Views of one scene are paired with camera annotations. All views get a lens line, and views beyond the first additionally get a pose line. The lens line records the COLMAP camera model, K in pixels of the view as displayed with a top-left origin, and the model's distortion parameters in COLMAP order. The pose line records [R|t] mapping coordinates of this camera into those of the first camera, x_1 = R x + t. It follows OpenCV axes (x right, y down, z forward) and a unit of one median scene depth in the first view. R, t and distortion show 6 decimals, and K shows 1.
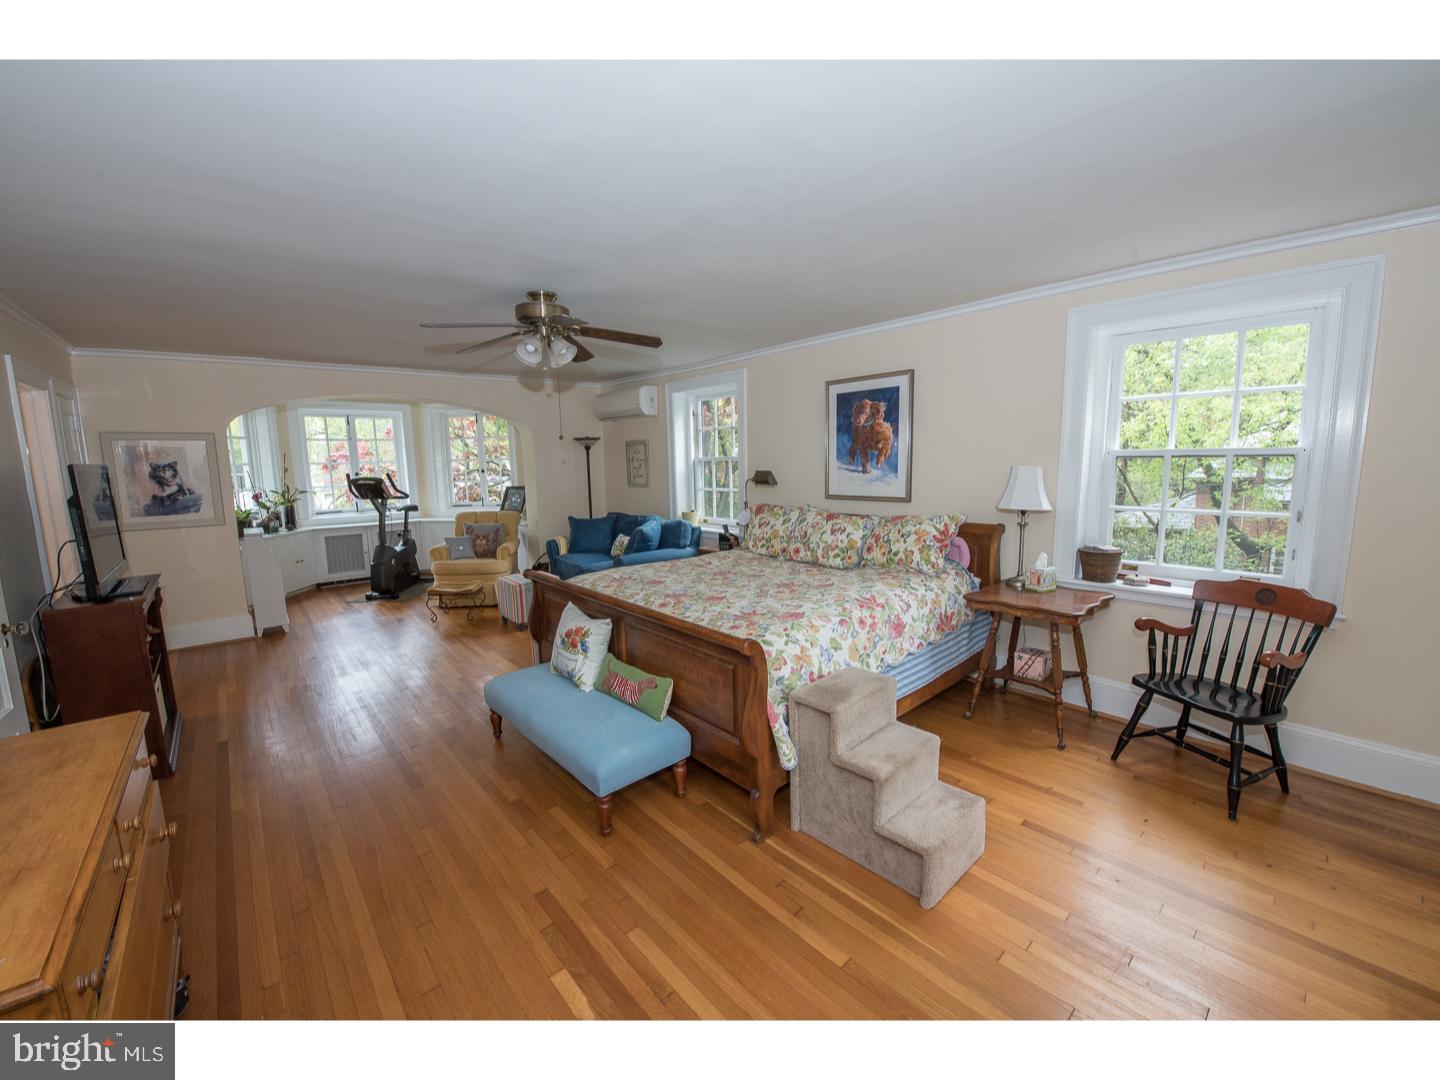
lens RADIAL K [[579.2, 0, 721.9], [0, 579.2, 543.4], [0, 0, 1]] dist [-0.018126, -0.001695]
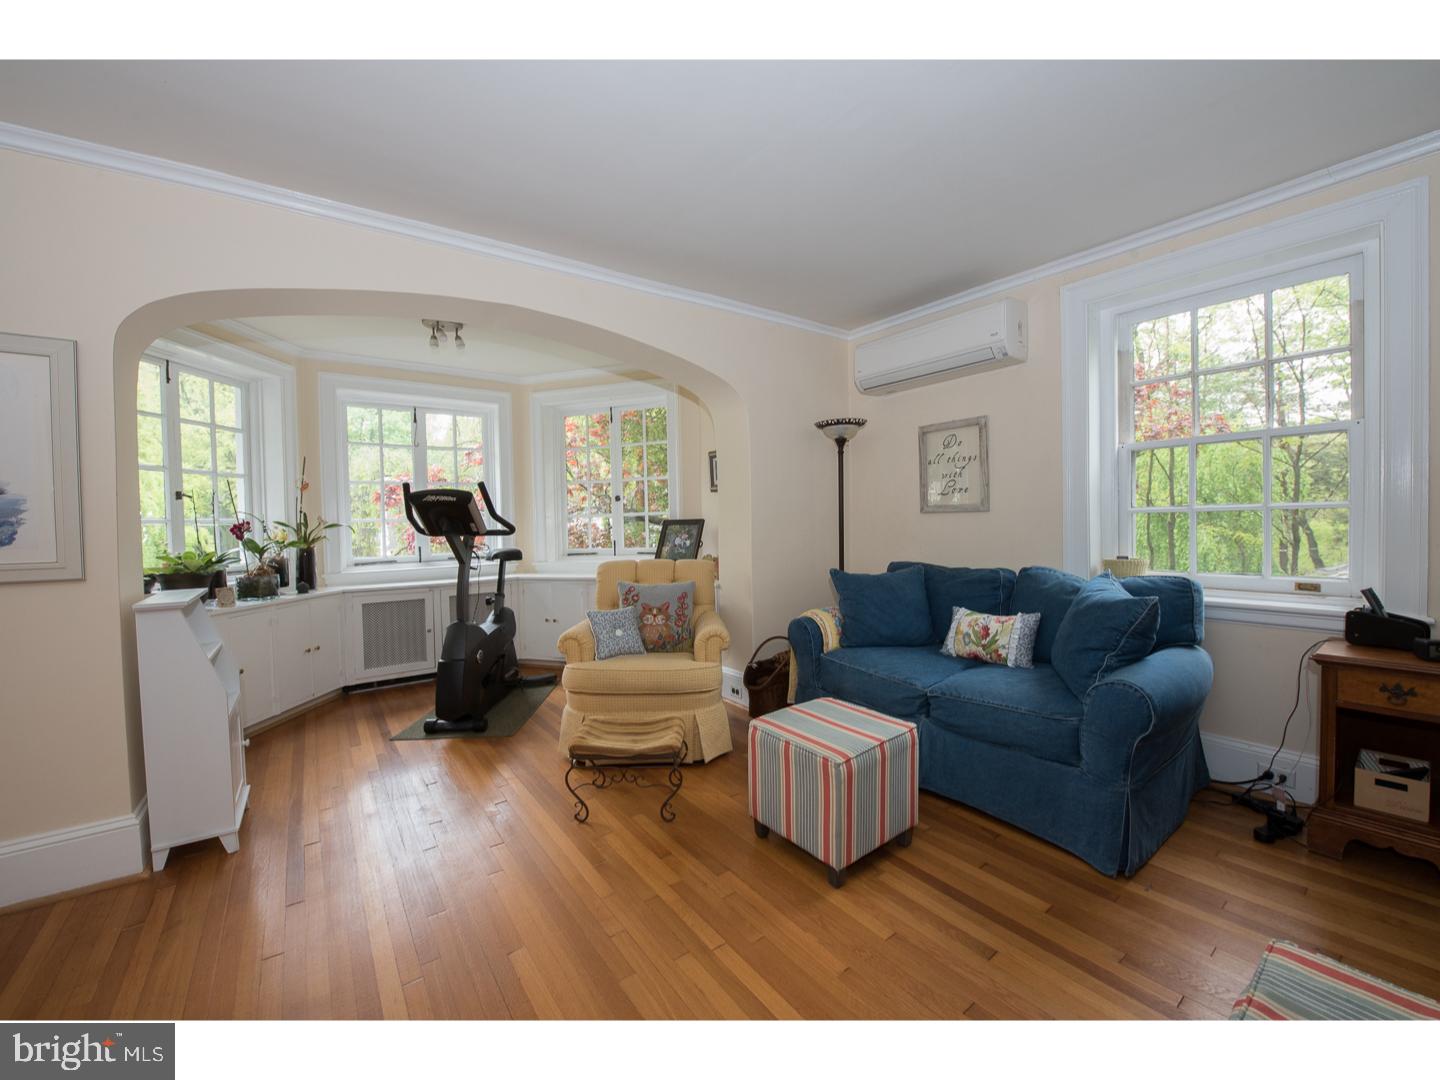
lens RADIAL K [[579.2, 0, 718.9], [0, 579.2, 540.0], [0, 0, 1]] dist [-0.018126, -0.001695]
pose [[0.995992, -0.000875, -0.089443, -0.301036], [-0.009057, 0.993826, -0.110576, -0.015622], [0.088987, 0.110943, 0.989835, 0.479705]]
